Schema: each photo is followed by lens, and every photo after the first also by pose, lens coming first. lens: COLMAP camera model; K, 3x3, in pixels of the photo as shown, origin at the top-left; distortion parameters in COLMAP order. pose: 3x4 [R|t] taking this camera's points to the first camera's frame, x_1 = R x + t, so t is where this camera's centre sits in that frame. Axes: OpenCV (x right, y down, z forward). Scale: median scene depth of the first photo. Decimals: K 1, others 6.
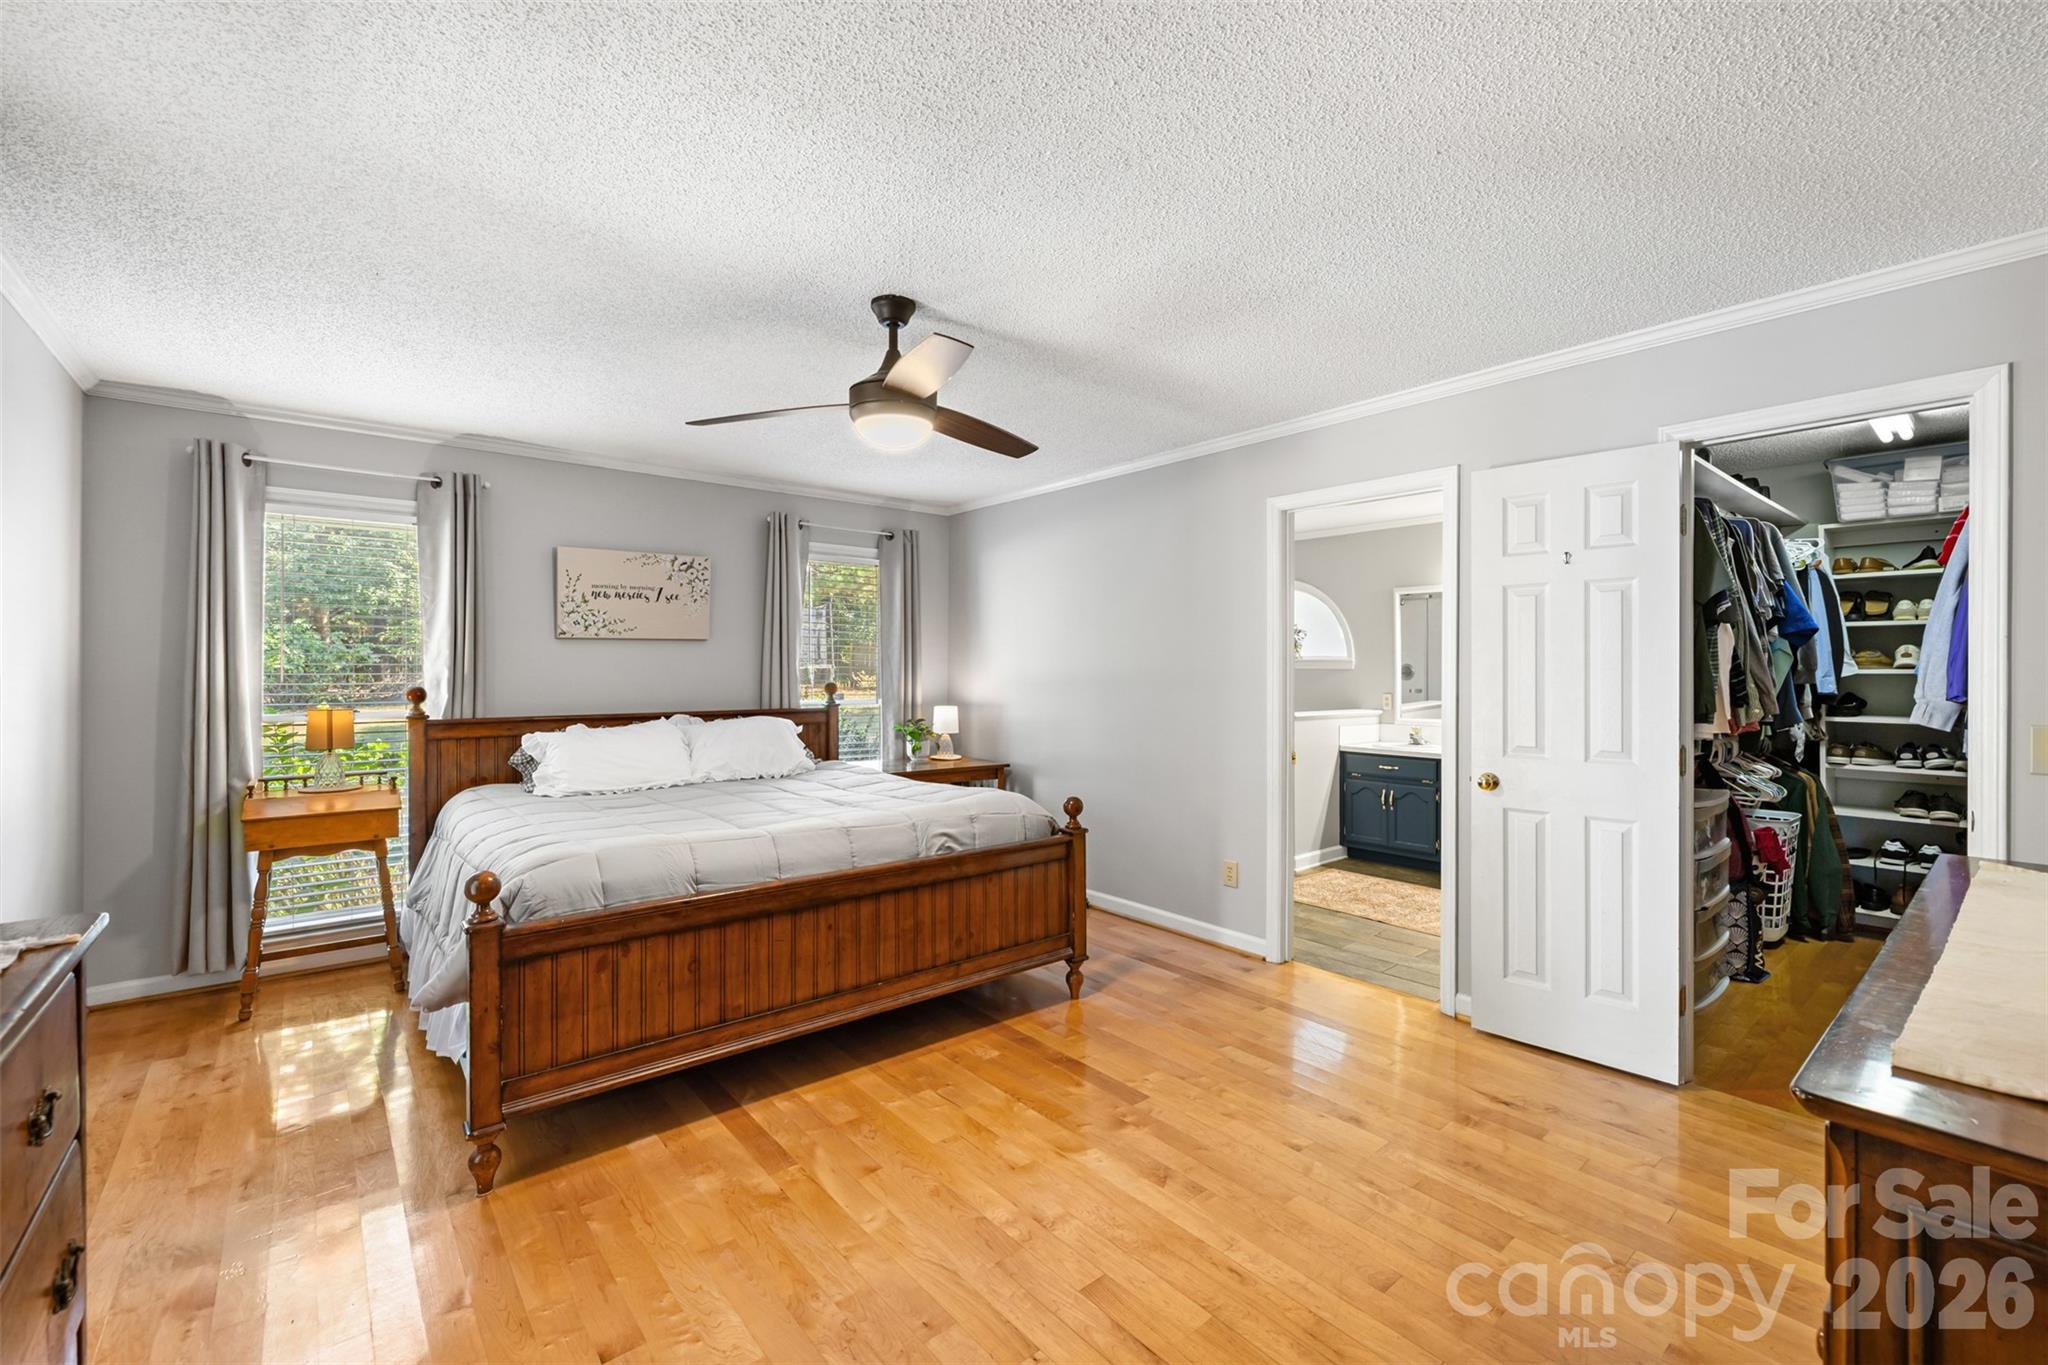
lens RADIAL K [[877.7, 0, 1021.6], [0, 877.7, 674.7], [0, 0, 1]] dist [0.004200, -0.000617]
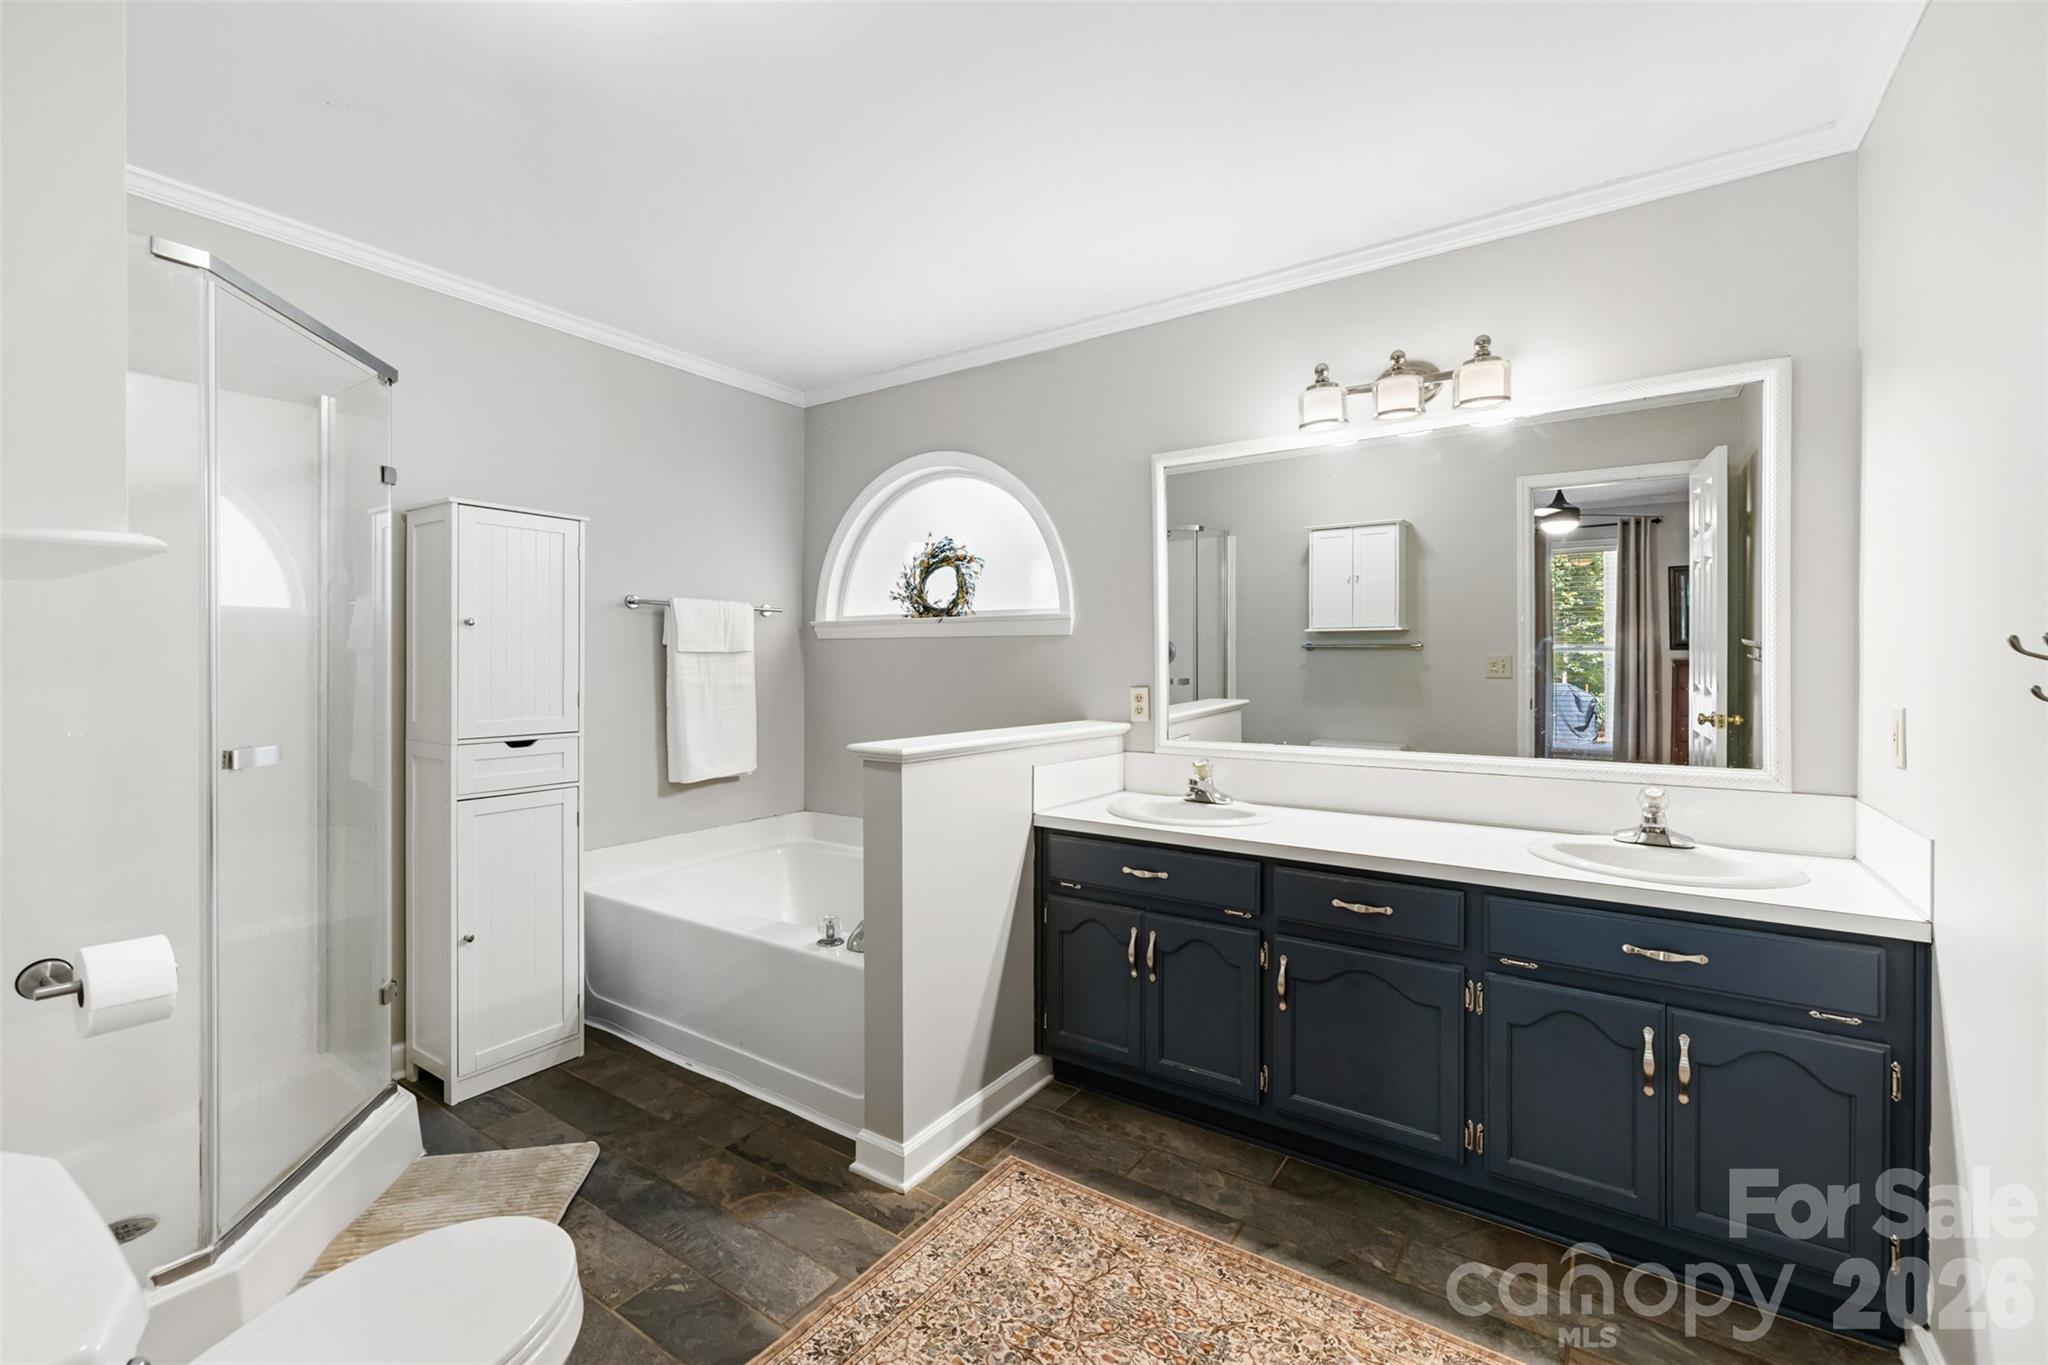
lens RADIAL K [[877.7, 0, 1026.7], [0, 877.7, 670.3], [0, 0, 1]] dist [0.004200, -0.000617]
pose [[0.962149, 0.002003, 0.272518, 0.248450], [-0.002759, 0.999993, 0.002391, 0.012458], [-0.272511, -0.003052, 0.962148, 0.609765]]
